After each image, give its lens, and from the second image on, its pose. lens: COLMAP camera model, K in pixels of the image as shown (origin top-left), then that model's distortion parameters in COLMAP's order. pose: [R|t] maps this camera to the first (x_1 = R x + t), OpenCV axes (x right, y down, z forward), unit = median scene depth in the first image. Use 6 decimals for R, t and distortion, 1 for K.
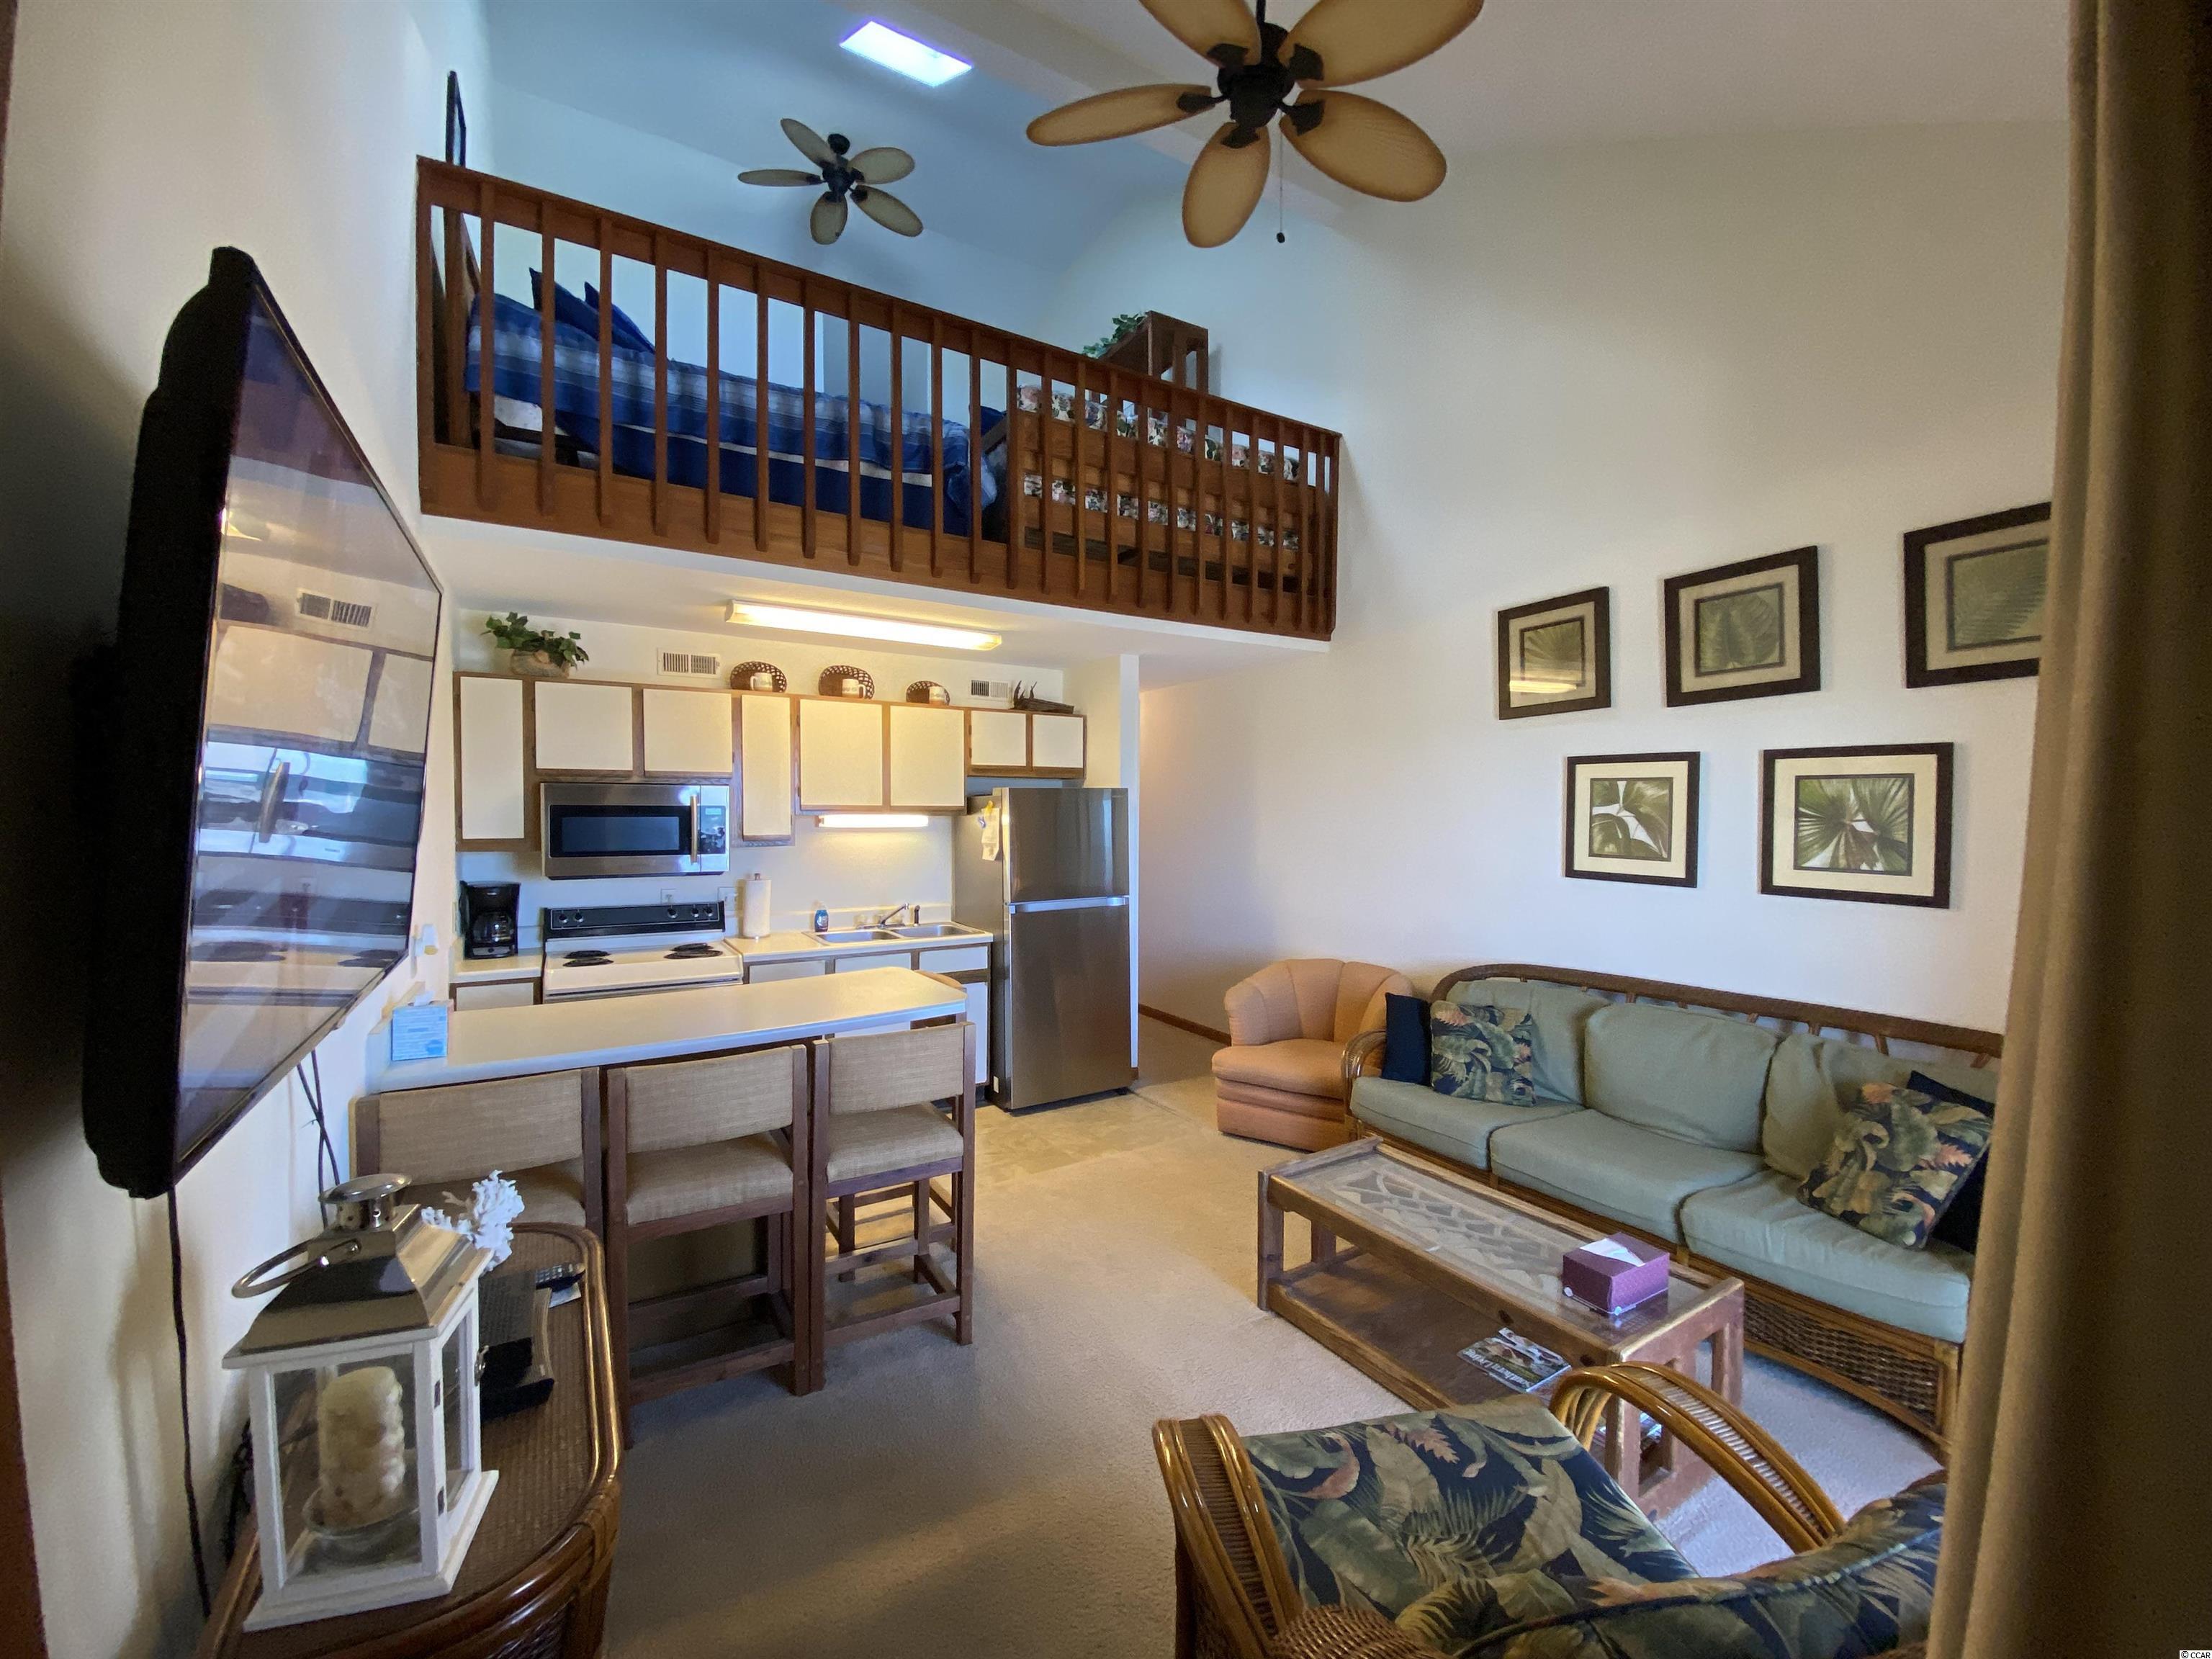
lens RADIAL K [[877.2, 0, 1118.1], [0, 877.2, 835.8], [0, 0, 1]] dist [0.001078, -0.006966]
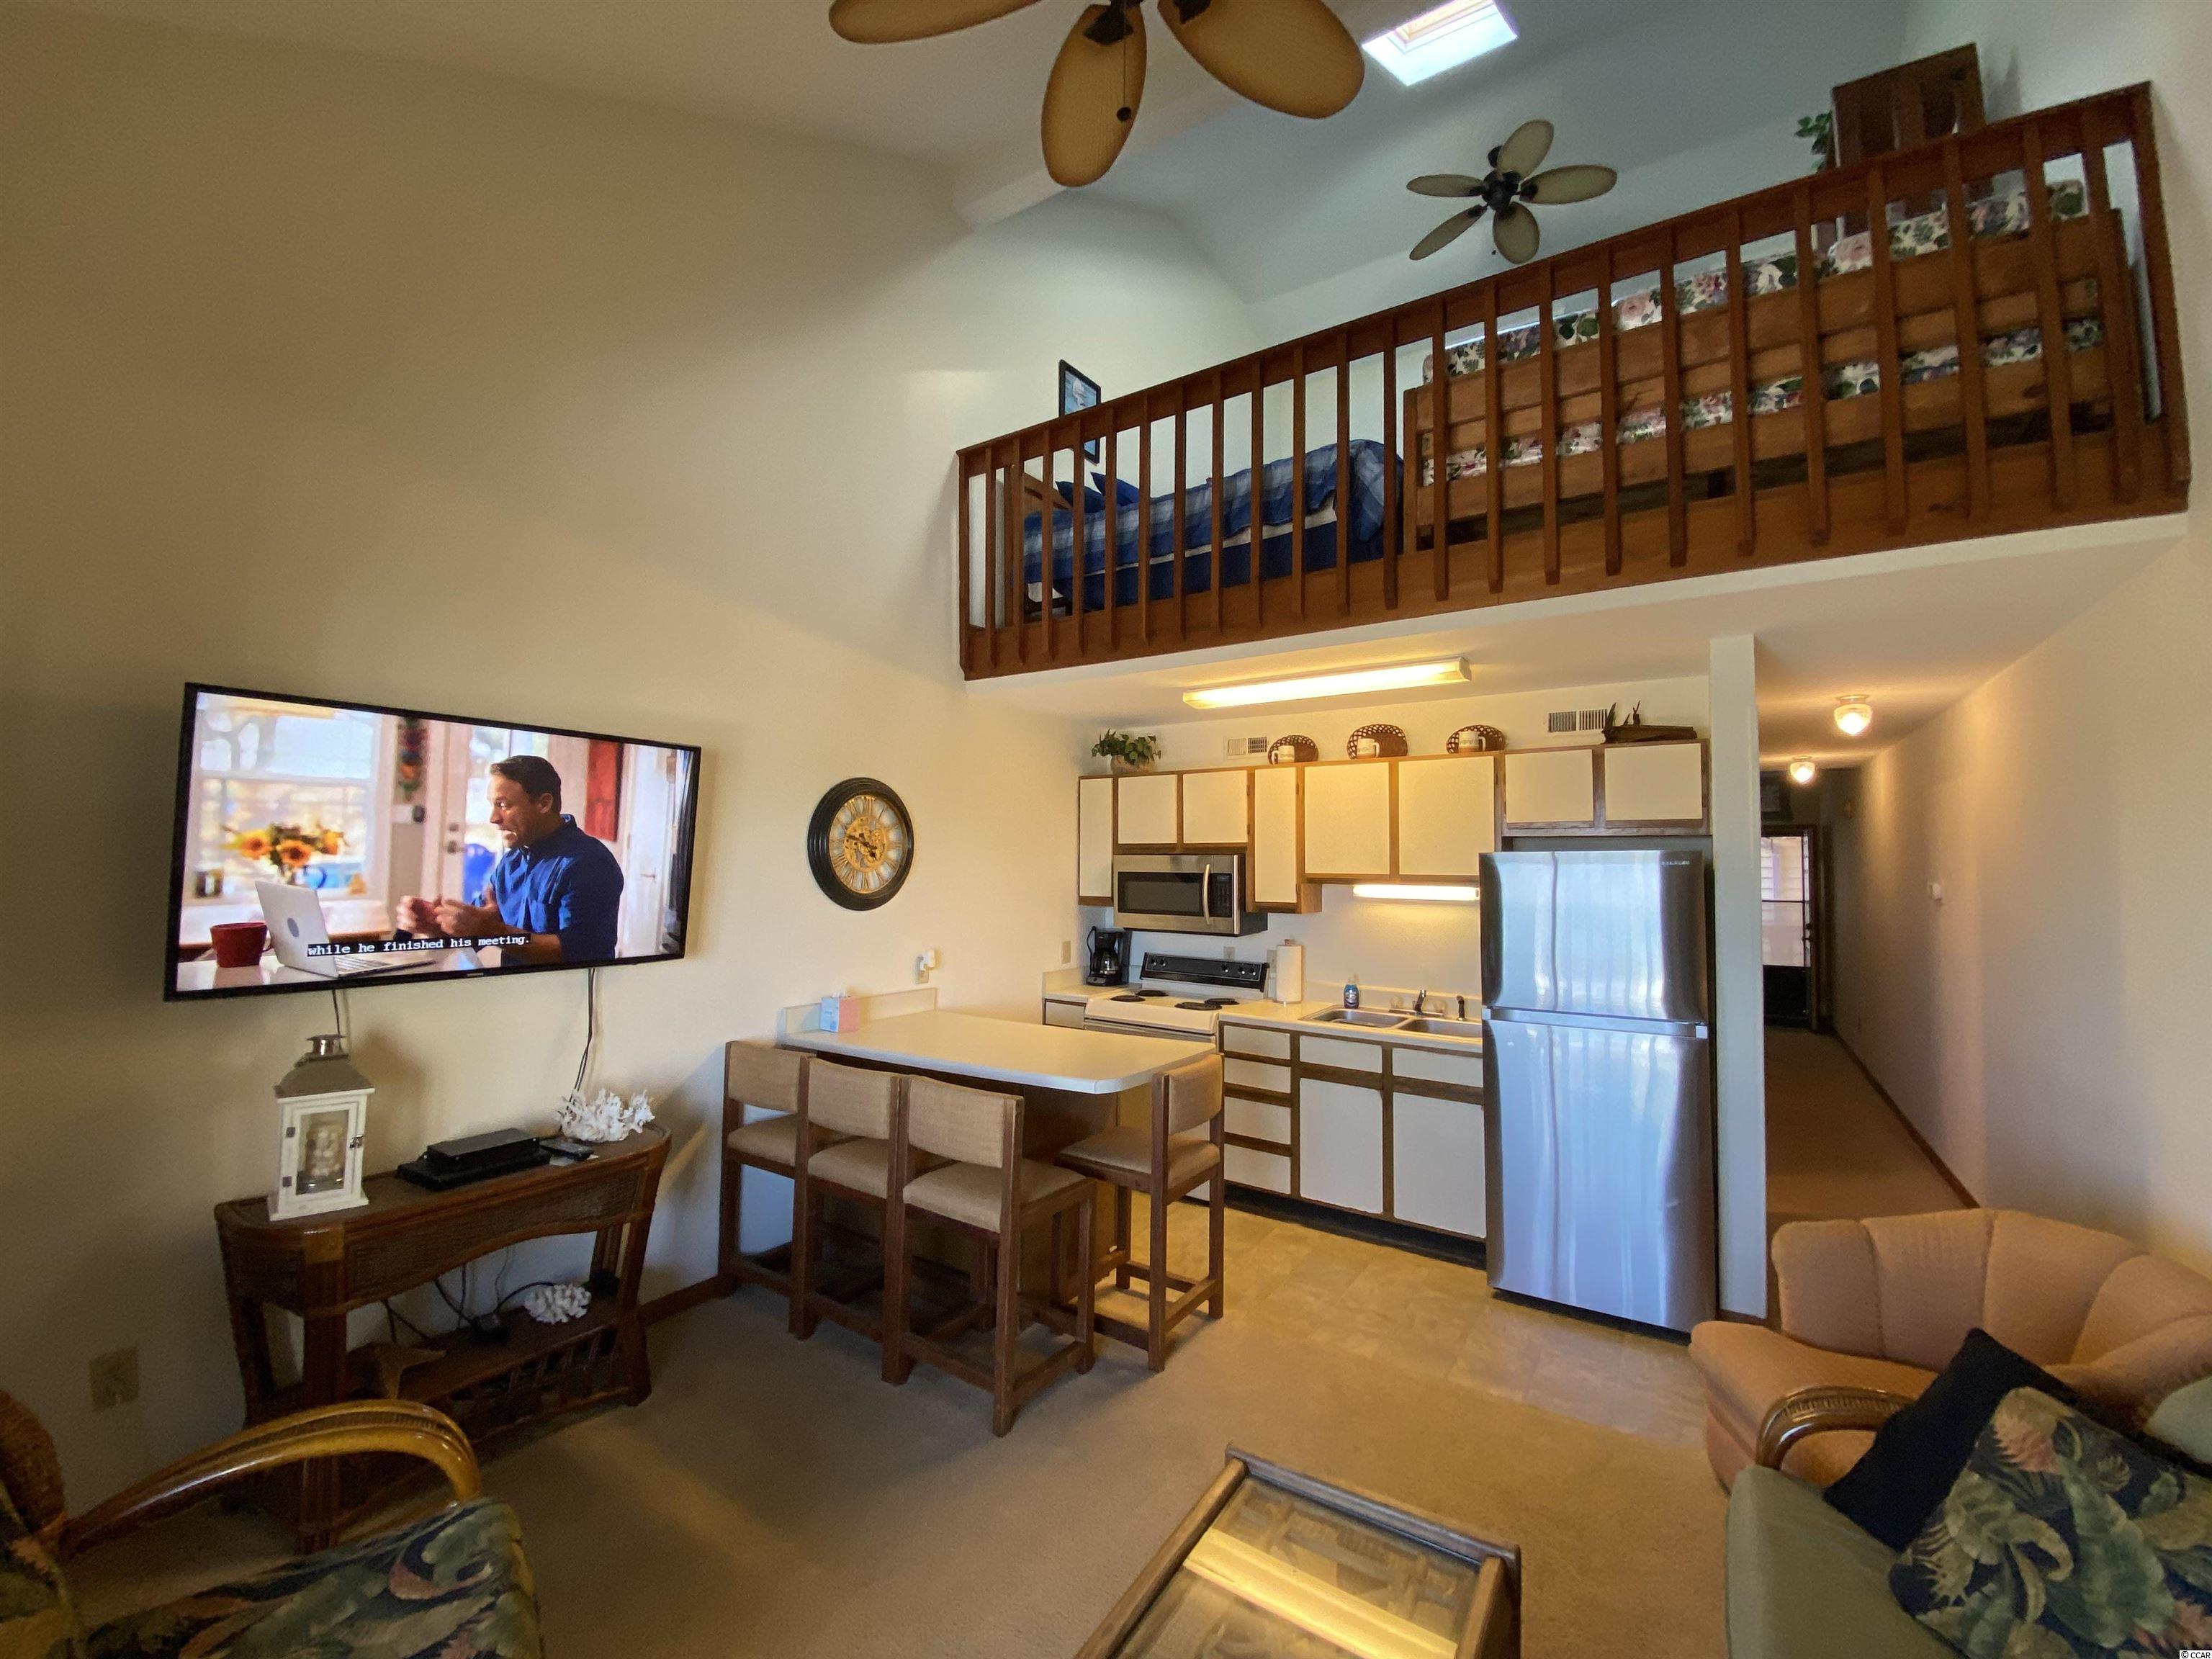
lens RADIAL K [[885.3, 0, 1106.0], [0, 885.3, 829.5], [0, 0, 1]] dist [0.019920, -0.019533]
pose [[0.430773, -0.039279, -0.901605, 0.483554], [-0.034297, 0.997618, -0.059849, -0.017942], [0.901808, 0.056704, 0.428400, 0.402111]]
